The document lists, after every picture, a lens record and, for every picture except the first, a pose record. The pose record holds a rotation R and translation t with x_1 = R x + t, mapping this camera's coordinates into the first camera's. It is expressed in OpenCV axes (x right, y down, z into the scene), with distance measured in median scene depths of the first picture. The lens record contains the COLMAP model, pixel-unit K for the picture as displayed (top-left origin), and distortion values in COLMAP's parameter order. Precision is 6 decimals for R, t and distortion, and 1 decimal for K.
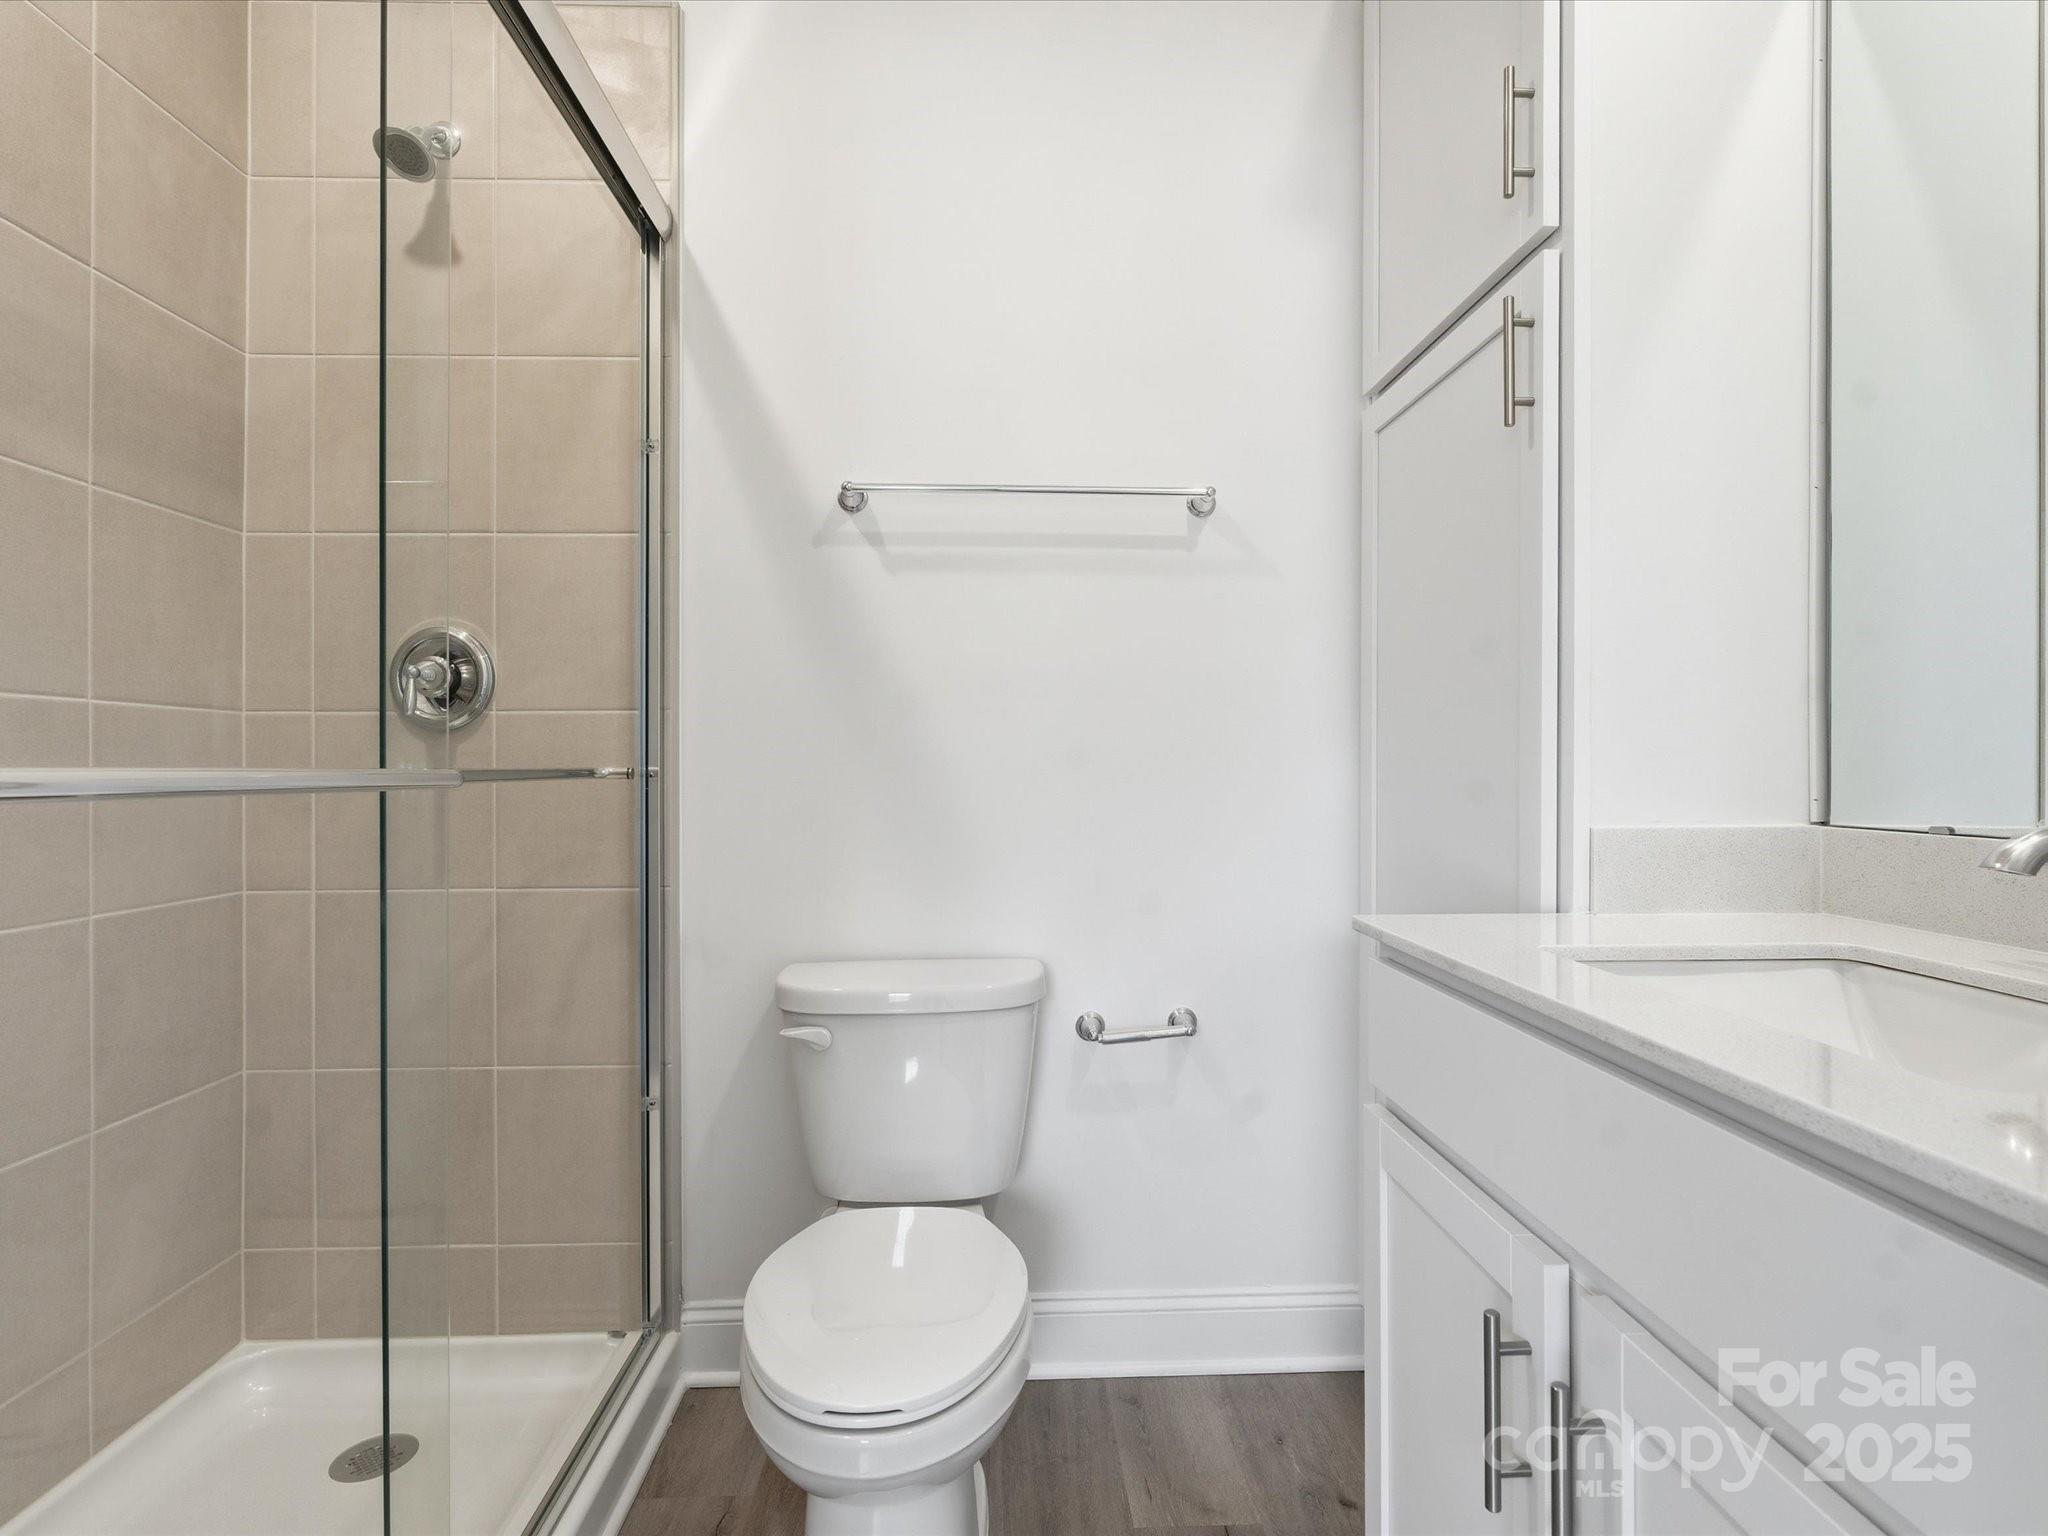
lens RADIAL K [[1037.1, 0, 1024.0], [0, 1037.1, 768.0], [0, 0, 1]] dist [0.001804, 0.000176]
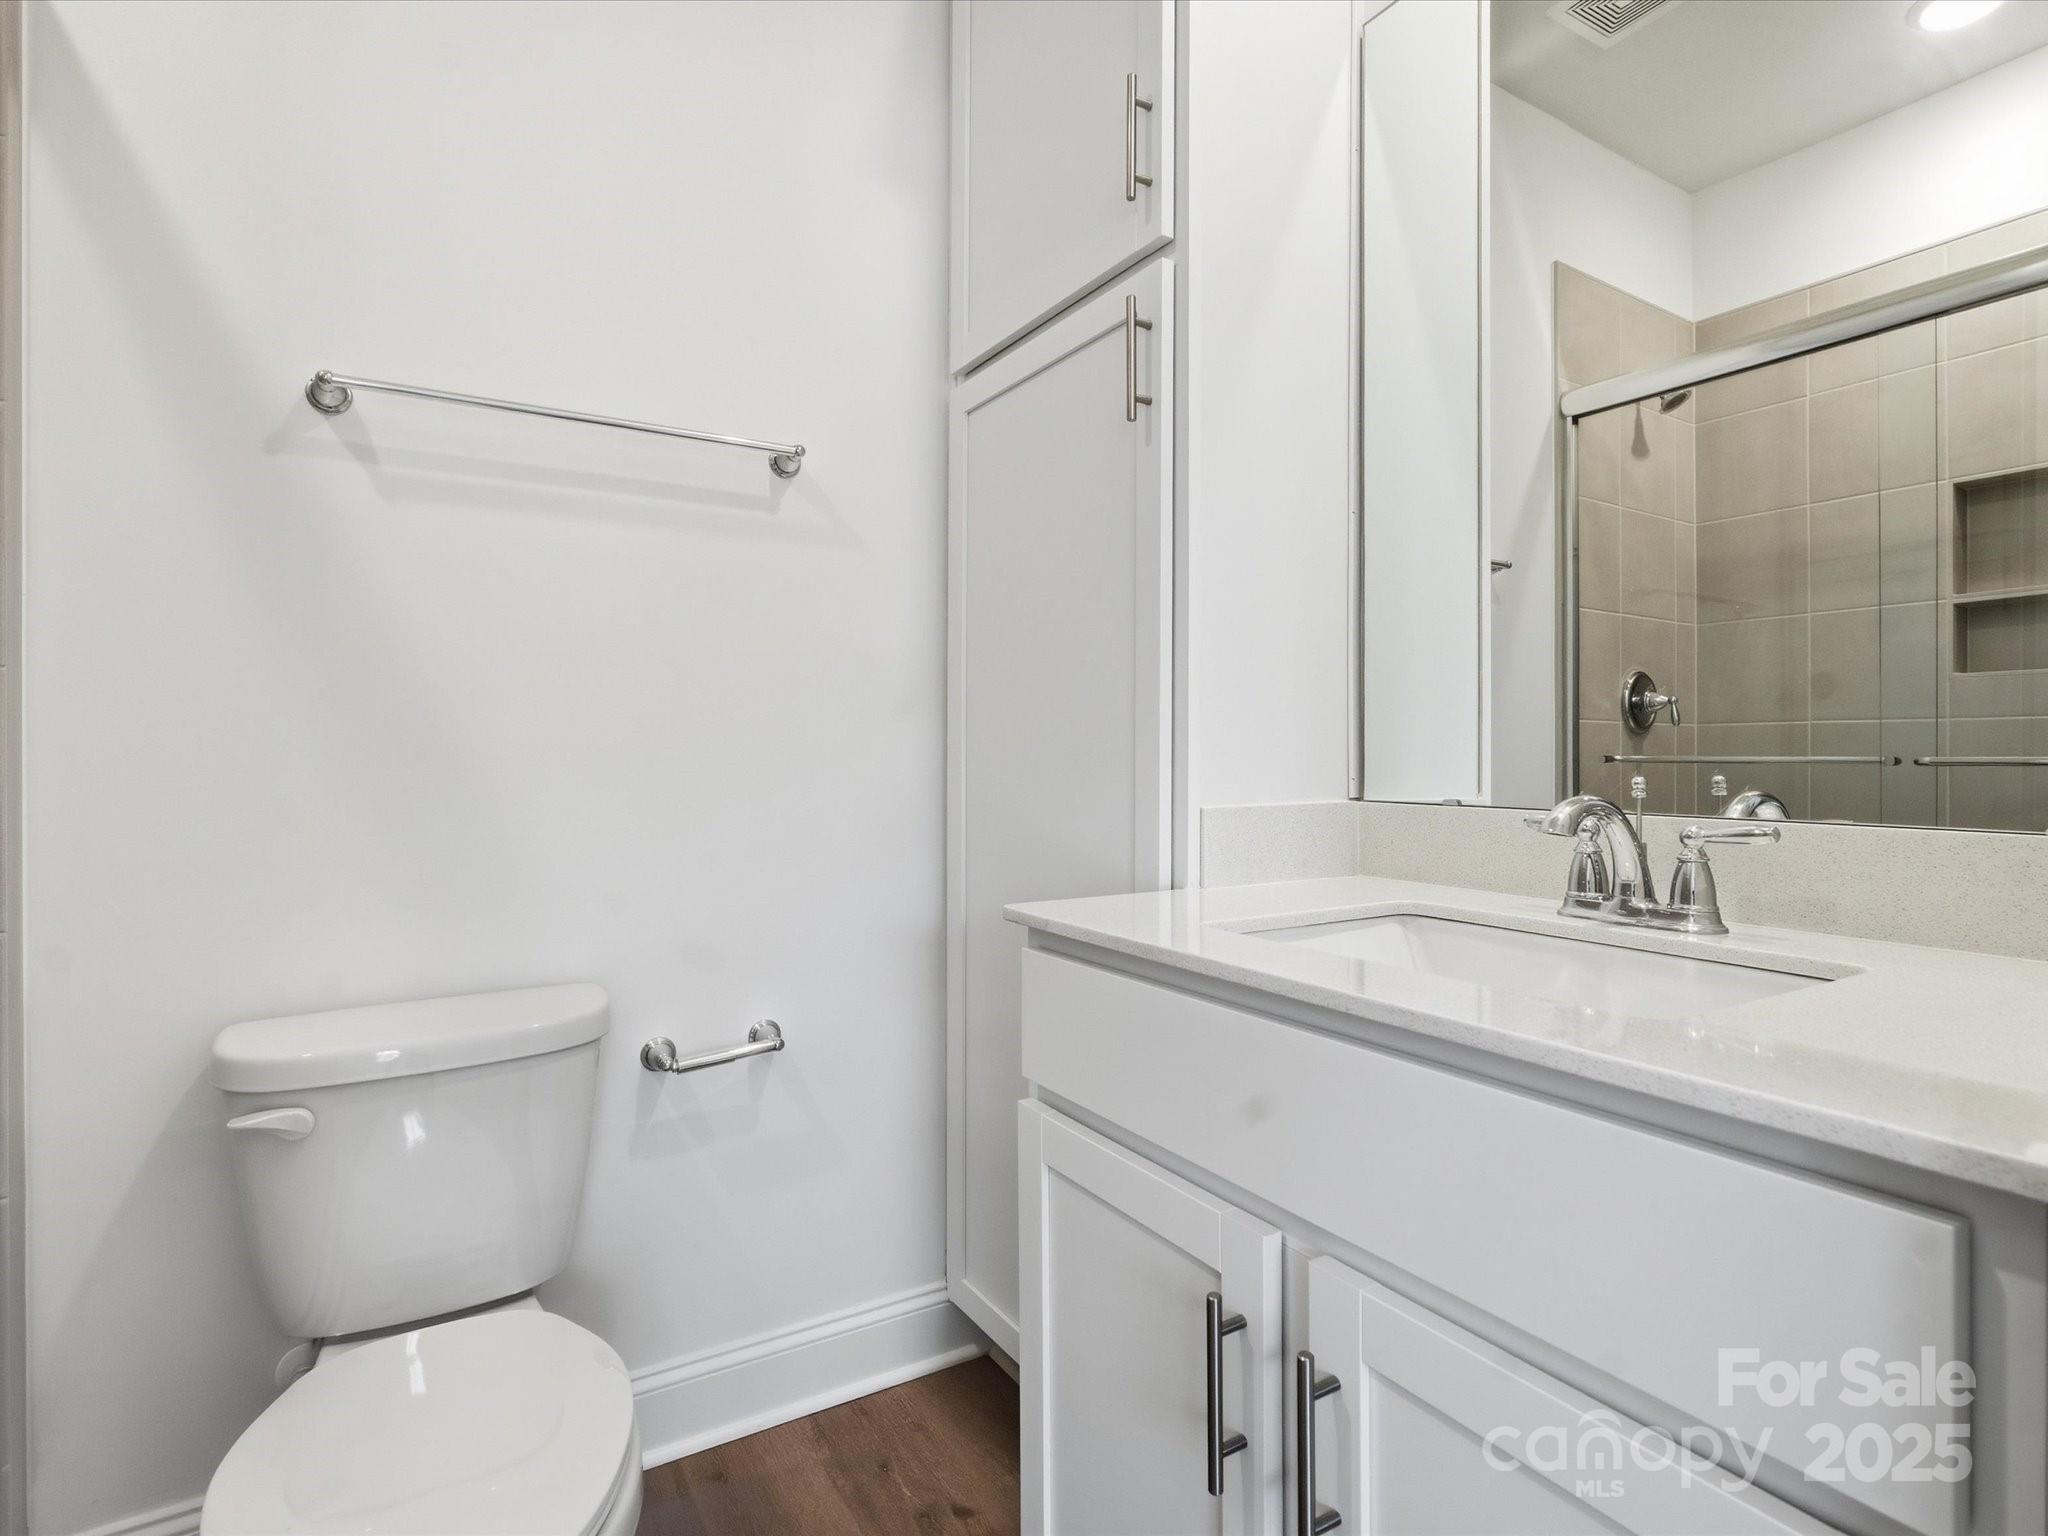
lens RADIAL K [[1052.5, 0, 1025.3], [0, 1052.5, 755.3], [0, 0, 1]] dist [-0.004337, -0.000487]
pose [[0.877701, -0.001057, 0.479207, -0.125169], [0.001852, 0.999998, -0.001186, 0.004320], [-0.479204, 0.001928, 0.877701, 0.131284]]
